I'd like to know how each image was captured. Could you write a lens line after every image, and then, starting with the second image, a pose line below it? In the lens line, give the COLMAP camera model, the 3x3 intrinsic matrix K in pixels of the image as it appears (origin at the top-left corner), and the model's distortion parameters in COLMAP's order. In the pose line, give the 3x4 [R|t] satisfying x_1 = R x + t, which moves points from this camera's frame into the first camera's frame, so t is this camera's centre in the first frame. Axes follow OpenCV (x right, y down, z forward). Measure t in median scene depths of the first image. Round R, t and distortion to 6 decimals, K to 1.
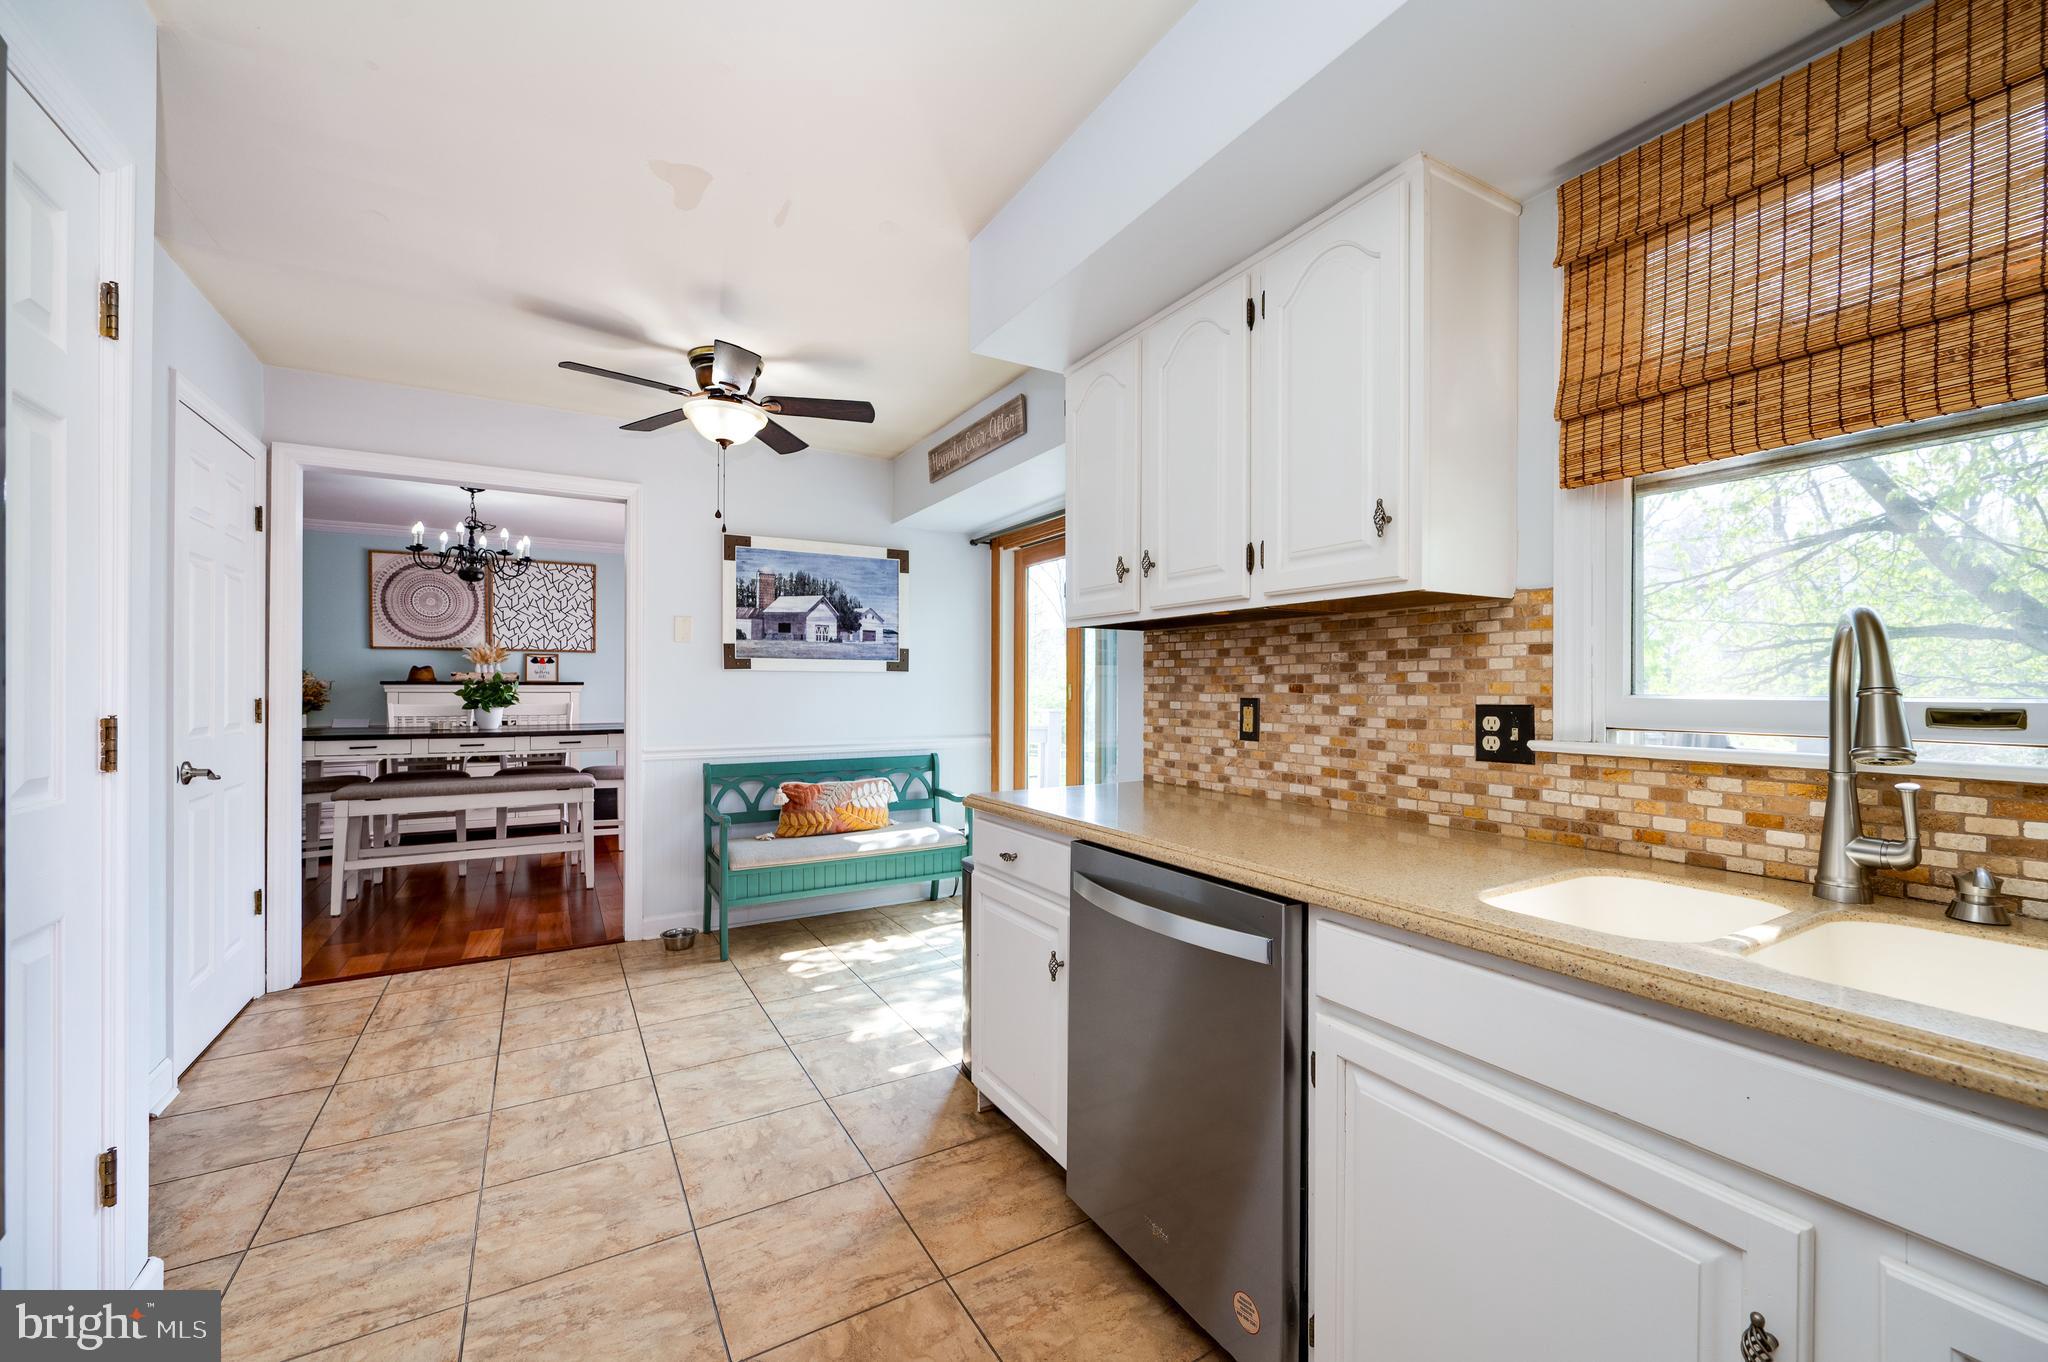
lens RADIAL K [[814.9, 0, 1033.9], [0, 814.9, 693.7], [0, 0, 1]] dist [-0.002339, 0.001046]
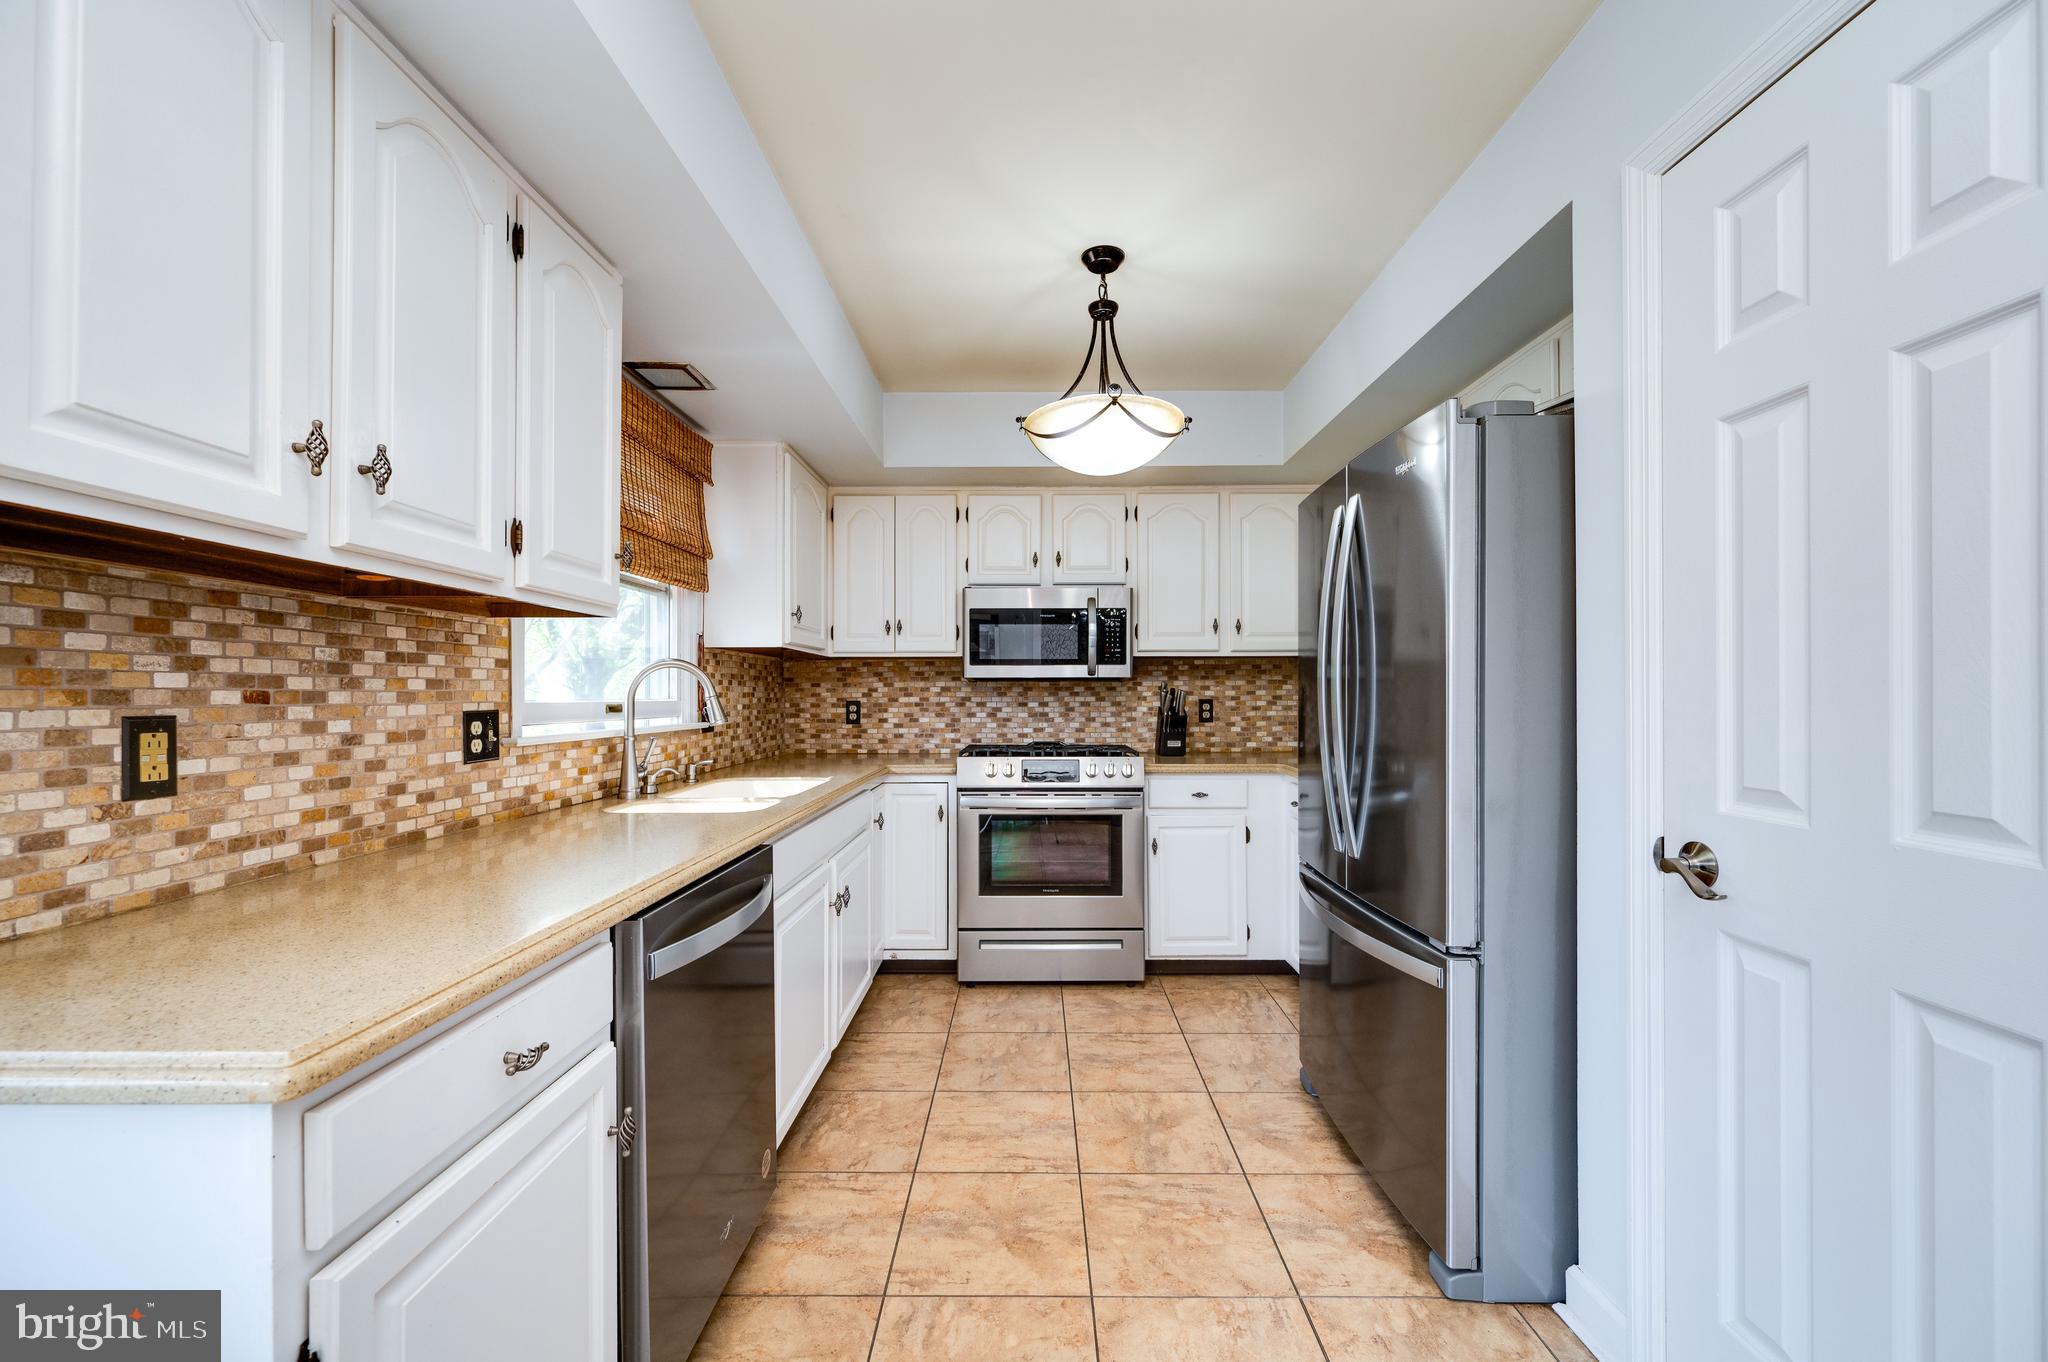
lens RADIAL K [[814.9, 0, 1040.4], [0, 814.9, 691.4], [0, 0, 1]] dist [-0.002339, 0.001046]
pose [[-0.861452, 0.002037, 0.507835, -0.466052], [0.004056, 0.999988, 0.002870, -0.009170], [-0.507823, 0.004532, -0.861449, 1.113768]]
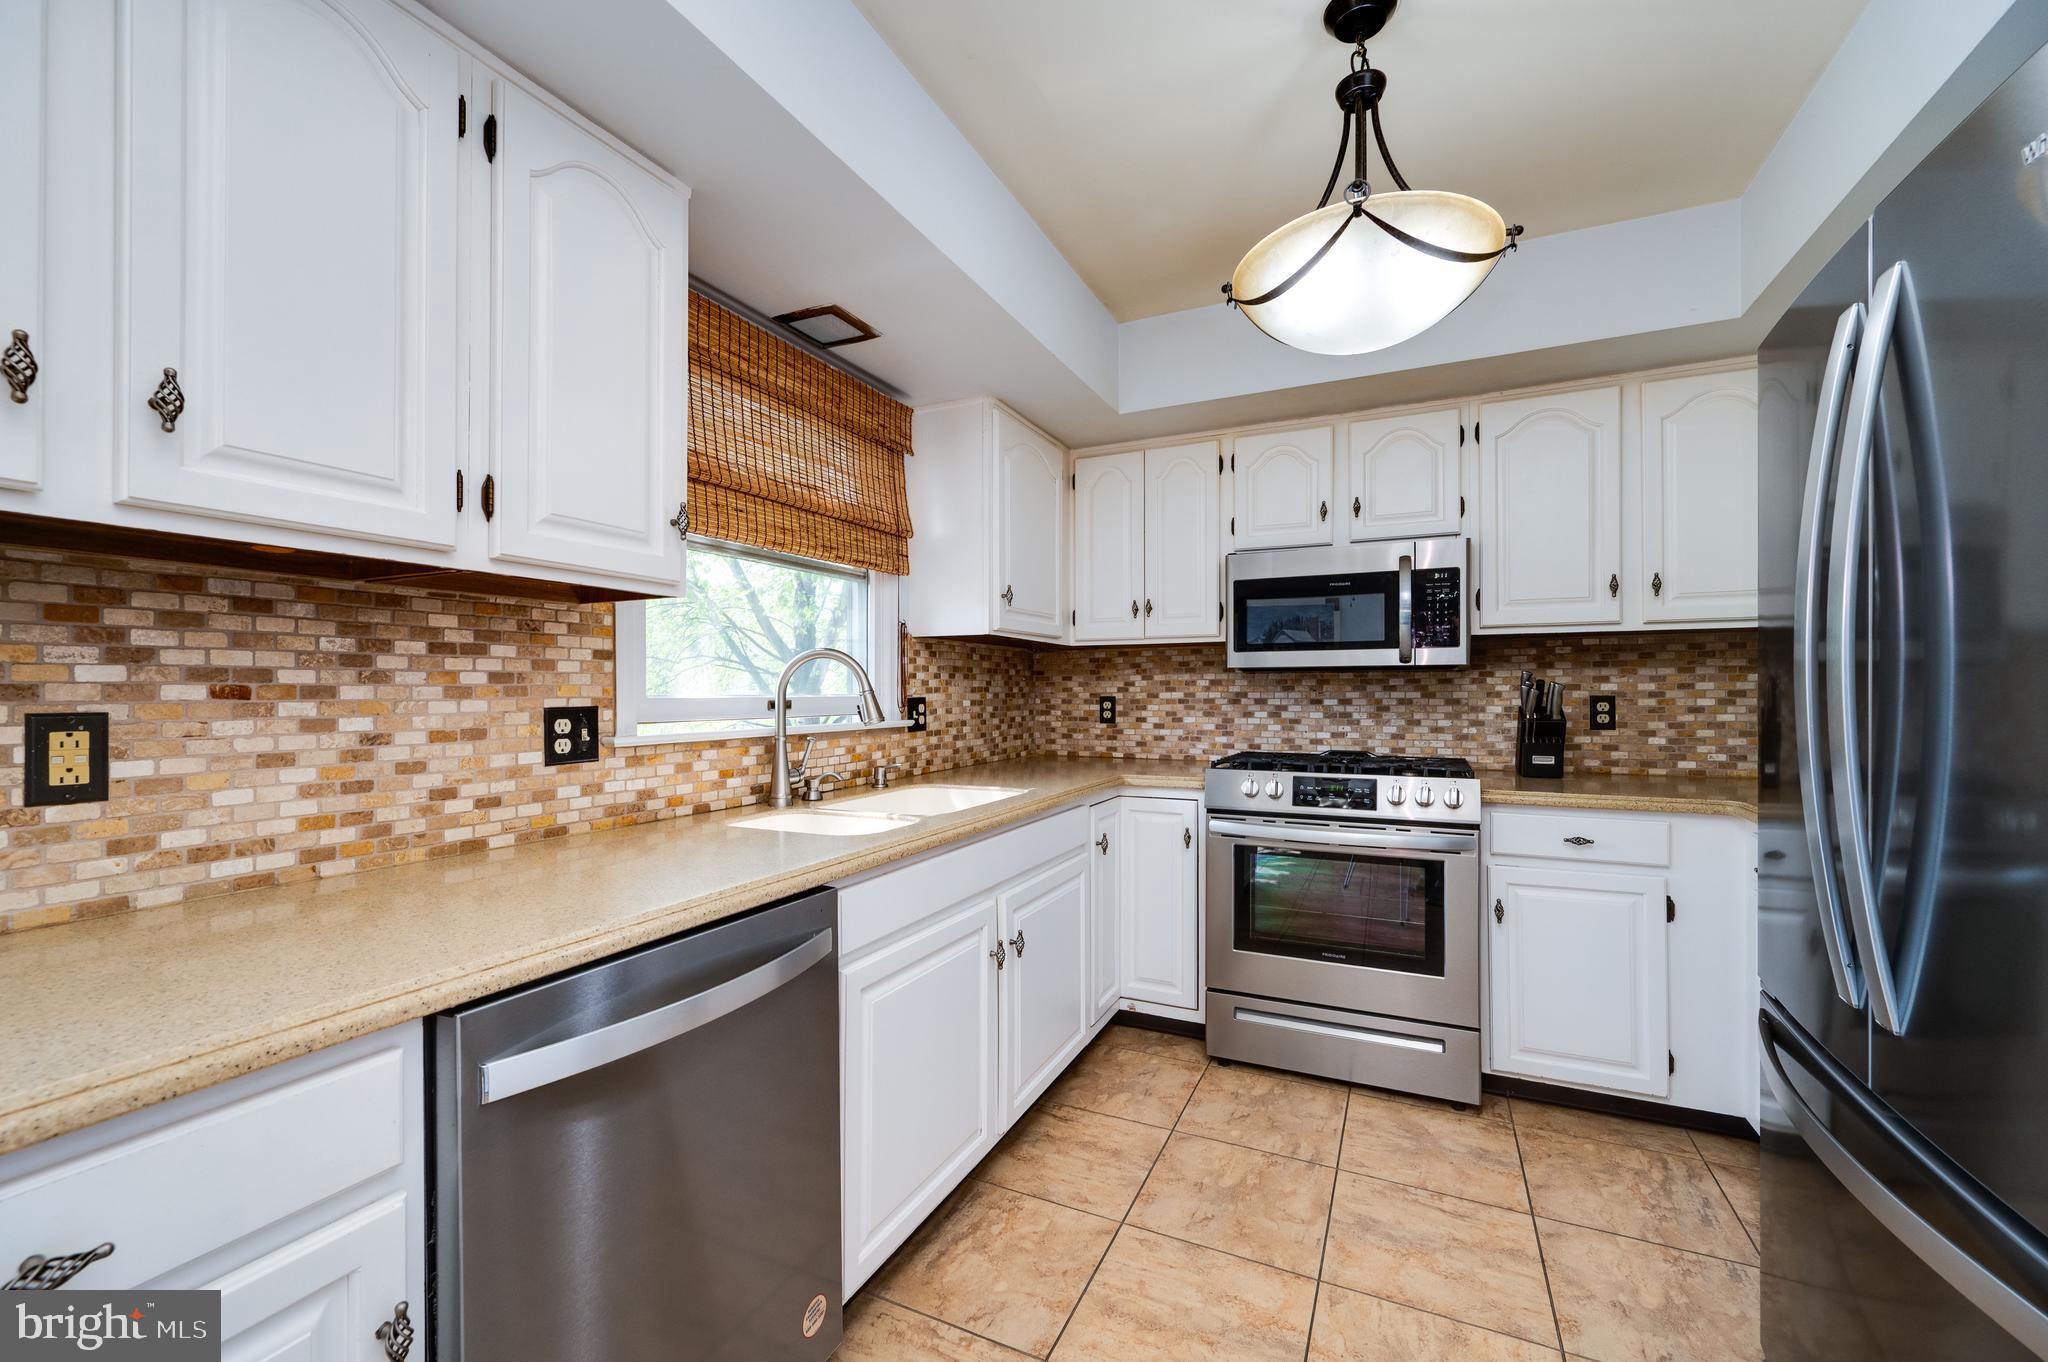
lens RADIAL K [[814.9, 0, 1028.4], [0, 814.9, 687.7], [0, 0, 1]] dist [-0.002339, 0.001046]
pose [[-0.549303, 0.001917, 0.835621, -0.415264], [0.007036, 0.999973, 0.002331, -0.006222], [-0.835594, 0.007160, -0.549301, 0.764334]]
